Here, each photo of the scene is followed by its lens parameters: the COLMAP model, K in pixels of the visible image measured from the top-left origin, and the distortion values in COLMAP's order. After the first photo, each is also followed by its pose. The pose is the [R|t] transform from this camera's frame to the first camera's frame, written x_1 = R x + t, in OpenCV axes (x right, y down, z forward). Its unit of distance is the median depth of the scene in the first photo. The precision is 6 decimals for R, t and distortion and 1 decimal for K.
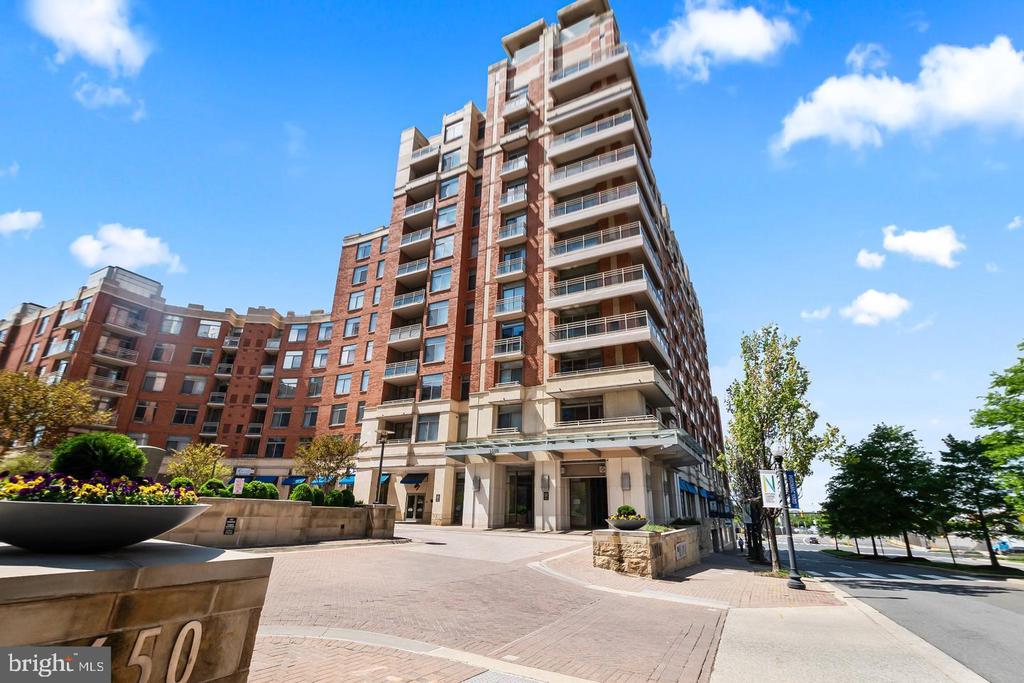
lens RADIAL K [[449.4, 0, 513.5], [0, 449.4, 346.2], [0, 0, 1]] dist [0.006678, -0.001319]
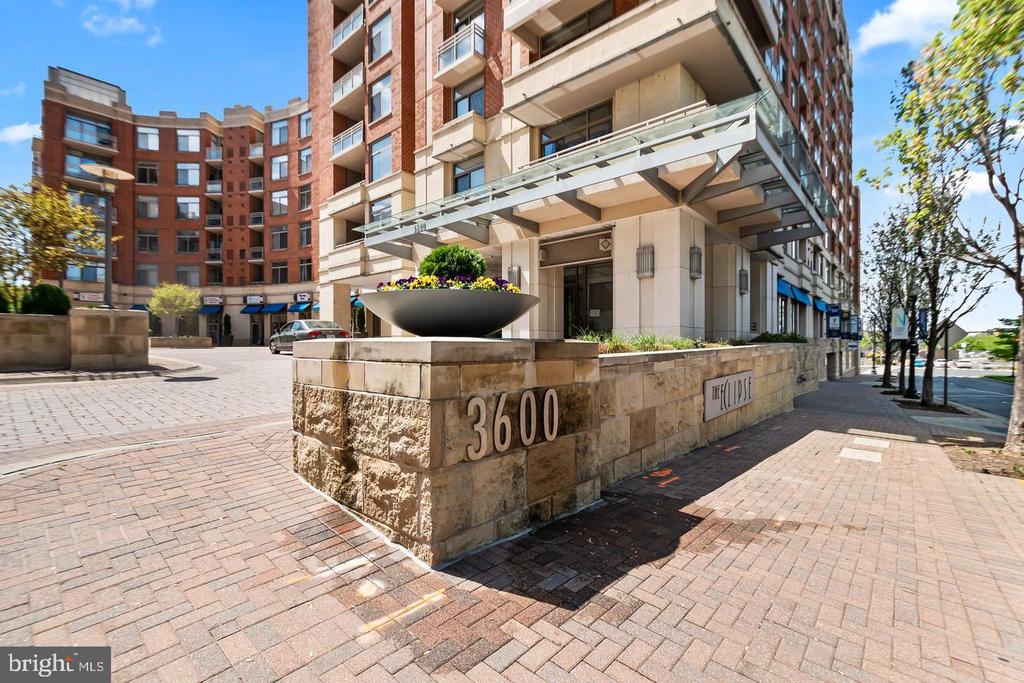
lens RADIAL K [[449.4, 0, 513.2], [0, 449.4, 334.7], [0, 0, 1]] dist [0.006678, -0.001319]
pose [[0.975277, -0.022723, -0.219815, 0.111712], [0.093832, 0.943161, 0.318814, 0.106527], [0.200077, -0.331558, 0.921976, 0.250793]]
